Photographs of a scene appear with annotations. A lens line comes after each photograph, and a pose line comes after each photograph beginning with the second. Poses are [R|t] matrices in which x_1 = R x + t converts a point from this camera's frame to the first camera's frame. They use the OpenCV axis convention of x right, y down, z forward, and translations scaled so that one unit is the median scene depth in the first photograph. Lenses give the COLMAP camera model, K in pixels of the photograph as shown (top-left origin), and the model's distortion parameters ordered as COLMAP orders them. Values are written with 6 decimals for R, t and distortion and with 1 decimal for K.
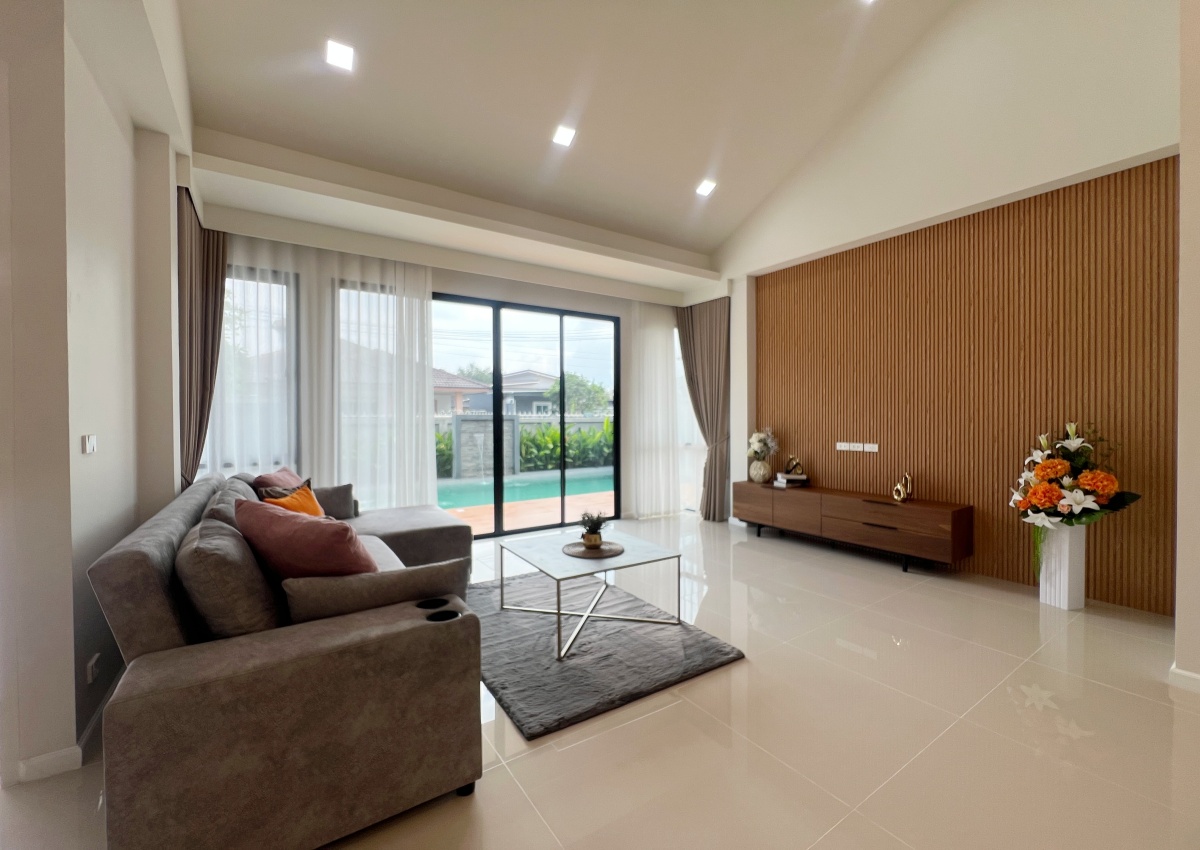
lens RADIAL K [[488.1, 0, 594.9], [0, 488.1, 424.1], [0, 0, 1]] dist [-0.005390, 0.002068]
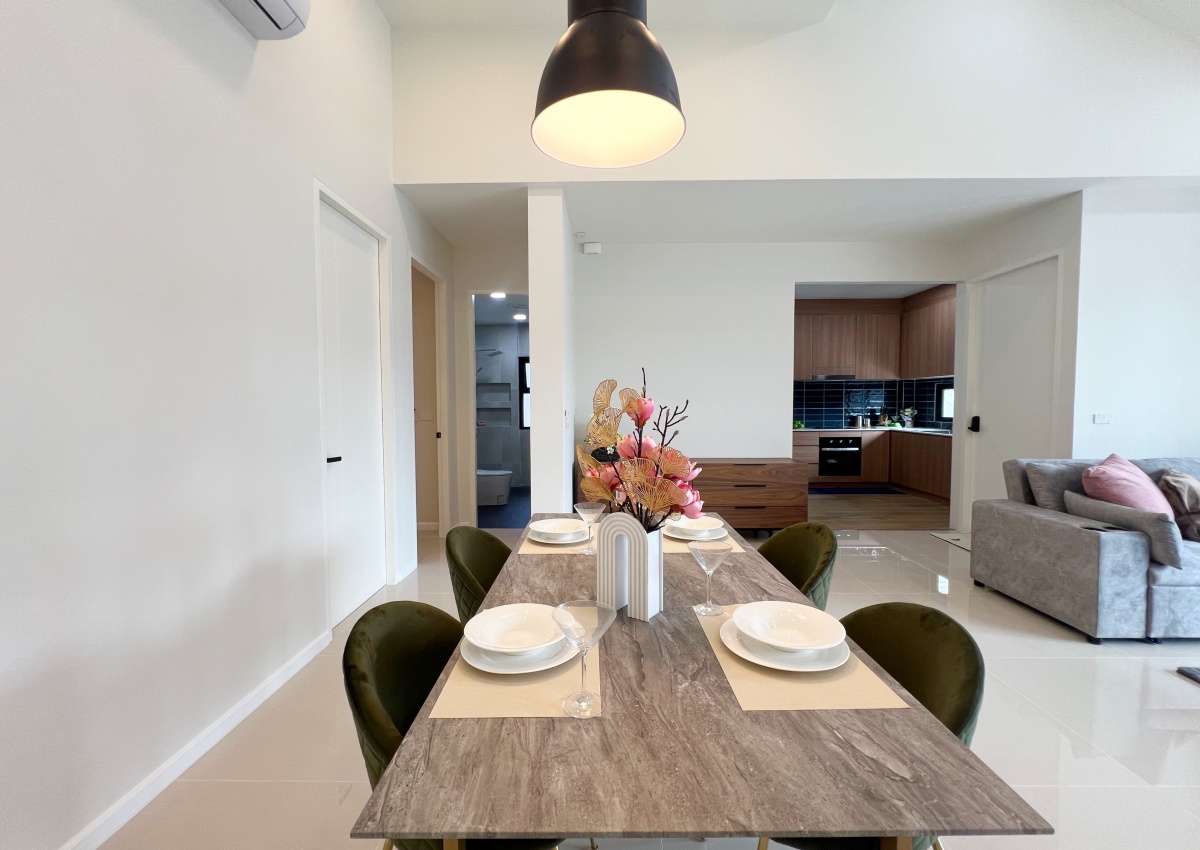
lens RADIAL K [[488.1, 0, 593.8], [0, 488.1, 430.0], [0, 0, 1]] dist [-0.005390, 0.002068]
pose [[-0.580719, 0.052186, -0.812430, 0.814737], [-0.004538, 0.997720, 0.067332, -0.016596], [0.814091, 0.042787, -0.579158, 0.235568]]
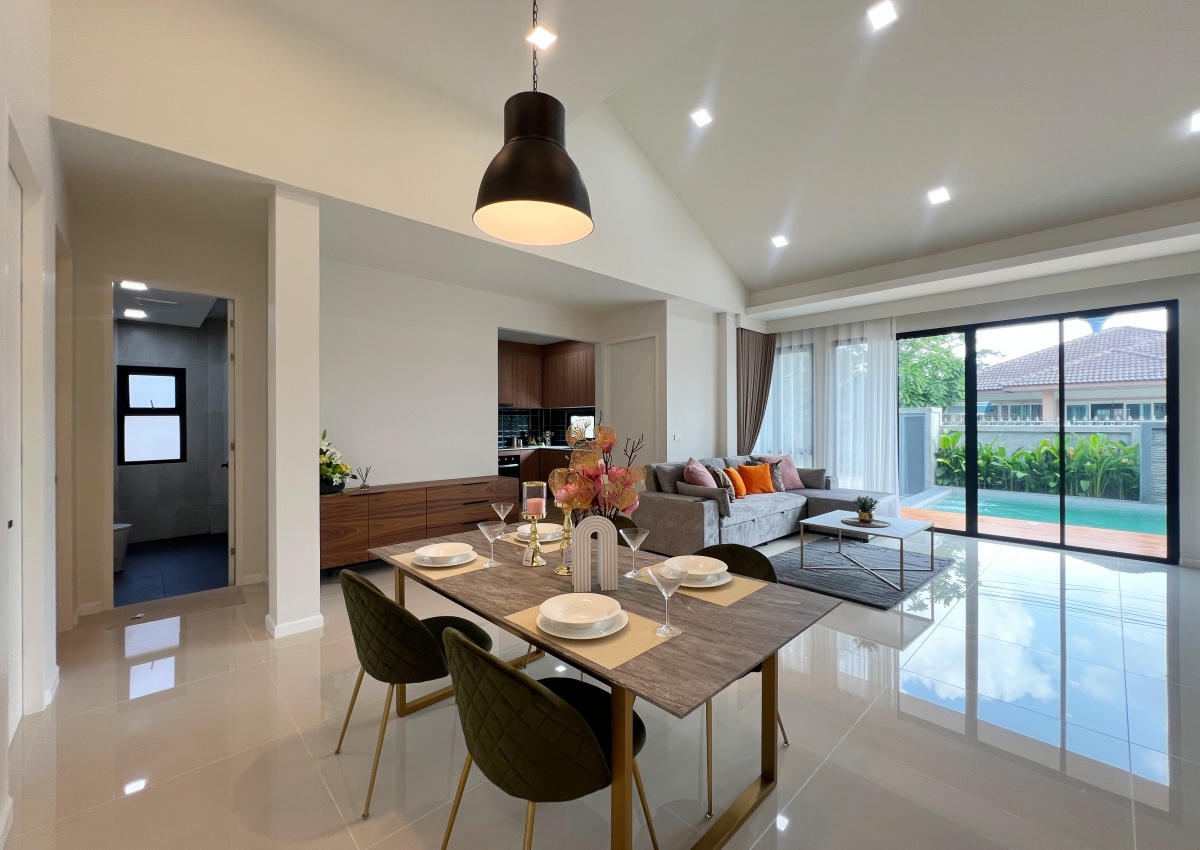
lens RADIAL K [[488.1, 0, 598.5], [0, 488.1, 423.2], [0, 0, 1]] dist [-0.005390, 0.002068]
pose [[0.160531, 0.004567, -0.987020, 0.987431], [-0.012304, 0.999921, 0.002625, -0.025675], [0.986954, 0.011723, 0.160574, -0.011615]]
